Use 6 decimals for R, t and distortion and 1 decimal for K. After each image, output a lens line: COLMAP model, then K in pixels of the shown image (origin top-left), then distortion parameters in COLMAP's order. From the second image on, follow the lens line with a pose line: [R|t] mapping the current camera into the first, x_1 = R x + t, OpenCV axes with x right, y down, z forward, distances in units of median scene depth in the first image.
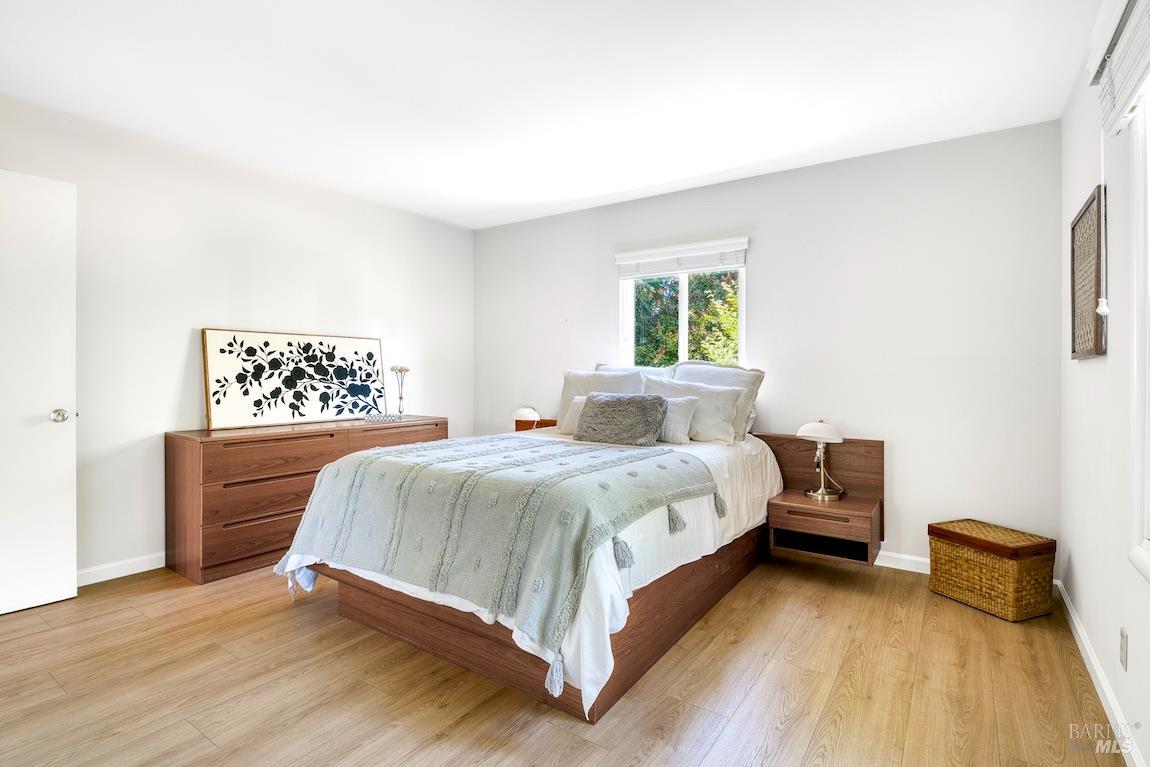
lens RADIAL K [[561.7, 0, 574.0], [0, 561.7, 371.7], [0, 0, 1]] dist [0.000231, -0.001111]
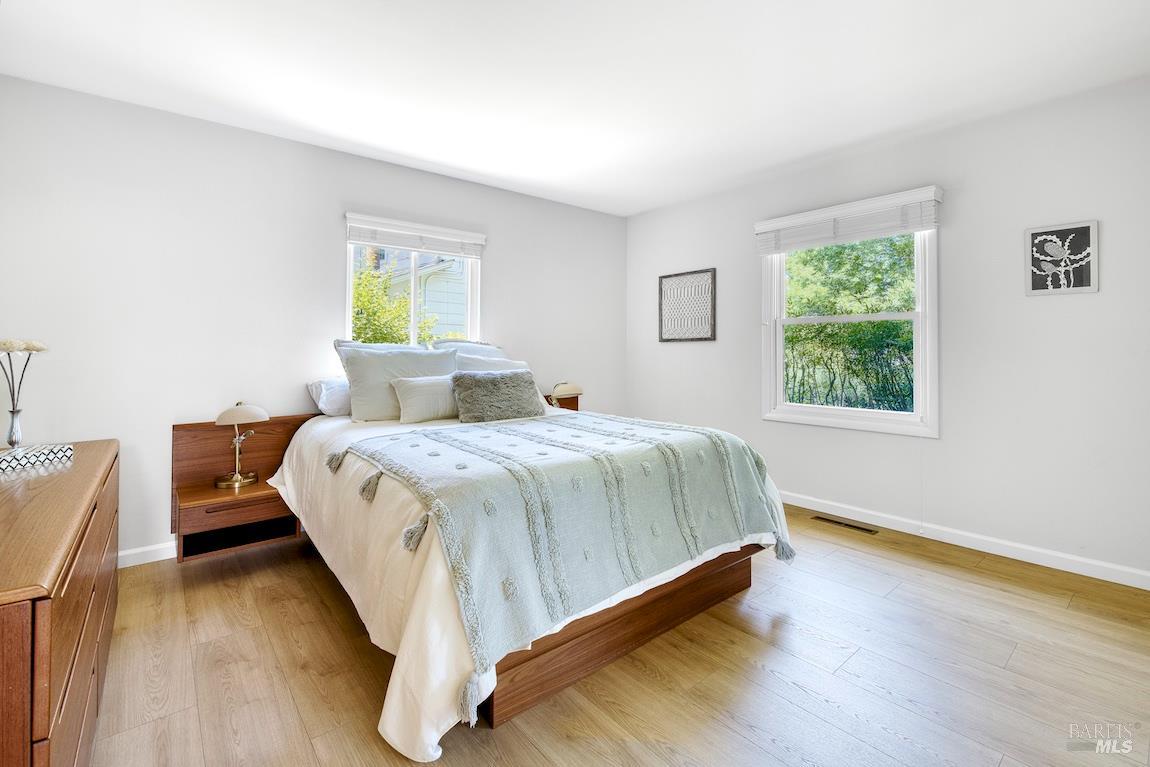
lens RADIAL K [[508.8, 0, 578.8], [0, 508.8, 347.2], [0, 0, 1]] dist [-0.000535, -0.000013]
pose [[0.265104, -0.002533, 0.964216, -1.139256], [0.009231, 0.999957, 0.000089, -0.001545], [-0.964176, 0.008877, 0.265116, 0.893920]]
